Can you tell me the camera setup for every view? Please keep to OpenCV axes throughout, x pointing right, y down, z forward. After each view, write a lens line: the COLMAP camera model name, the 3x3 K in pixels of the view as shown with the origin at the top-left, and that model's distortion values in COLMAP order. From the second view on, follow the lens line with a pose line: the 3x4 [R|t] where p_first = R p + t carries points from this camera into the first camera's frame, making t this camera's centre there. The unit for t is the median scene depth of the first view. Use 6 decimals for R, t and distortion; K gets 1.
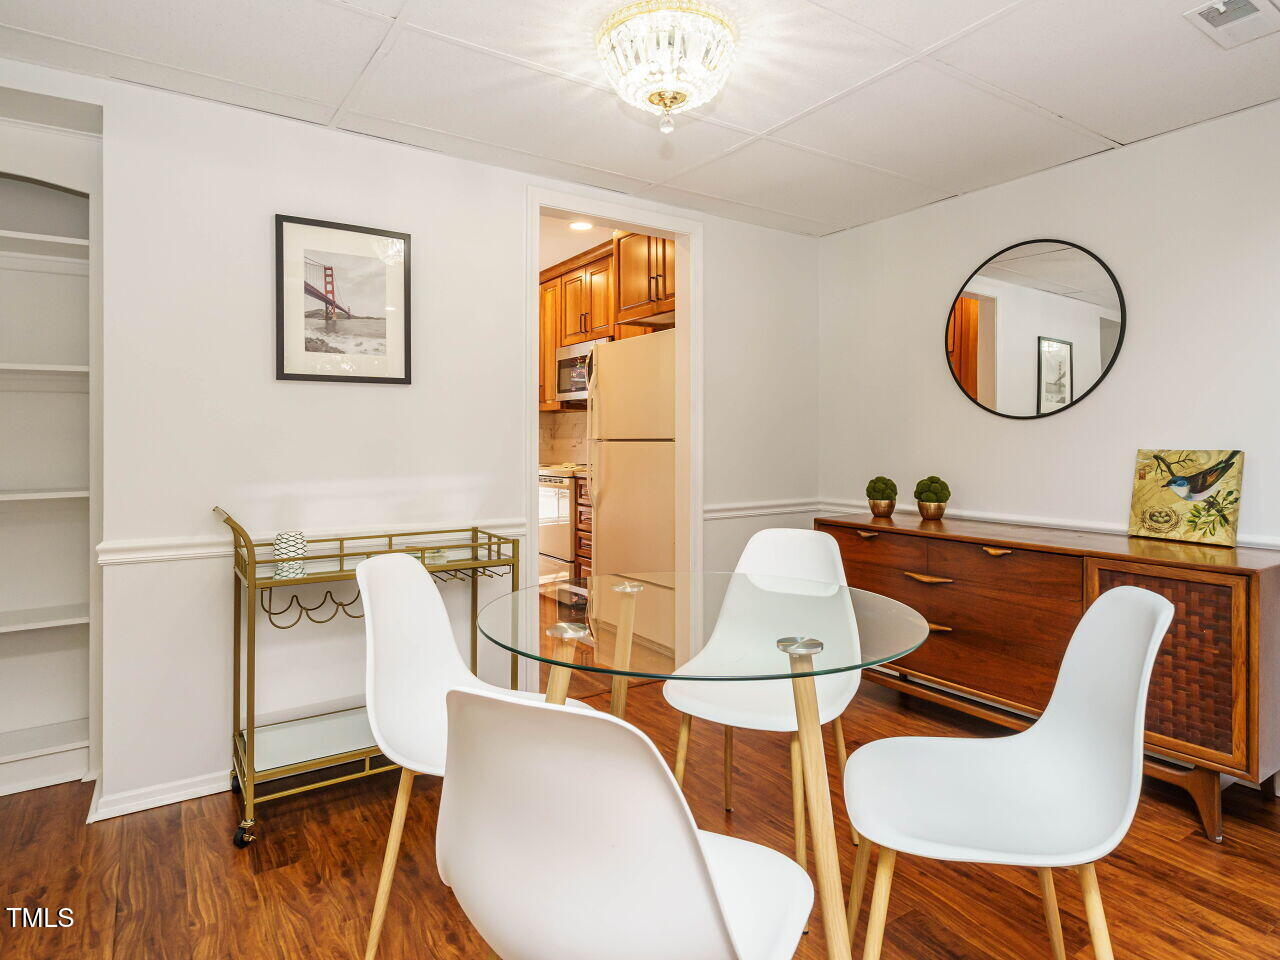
lens RADIAL K [[740.1, 0, 637.7], [0, 740.1, 469.8], [0, 0, 1]] dist [0.000192, -0.000065]
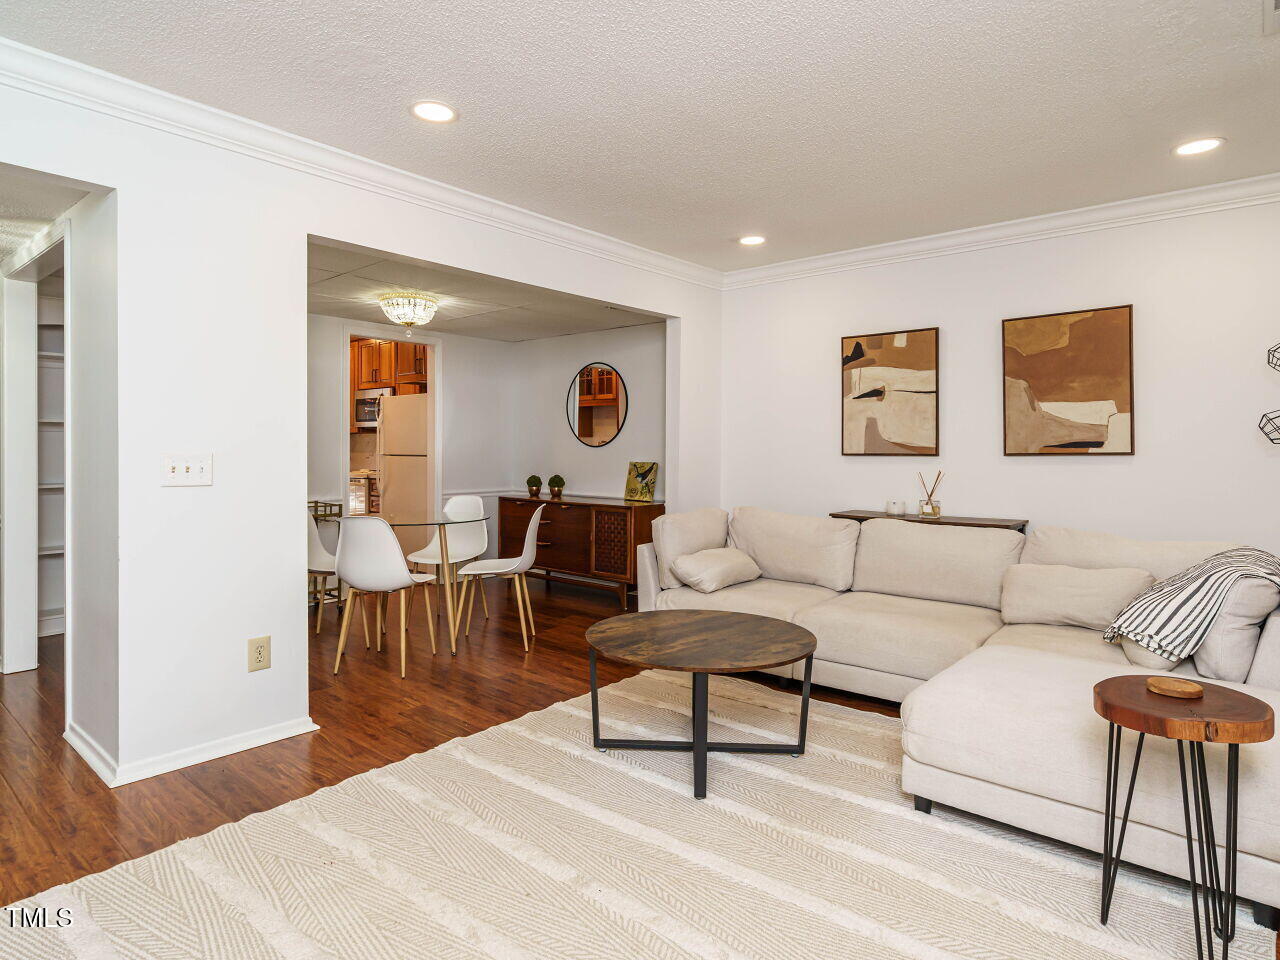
lens RADIAL K [[740.1, 0, 646.1], [0, 740.1, 473.9], [0, 0, 1]] dist [0.000192, -0.000065]
pose [[0.961640, -0.003695, 0.274291, 0.074958], [0.005161, 0.999976, -0.004623, 0.016604], [-0.274267, 0.005861, 0.961636, -0.993155]]
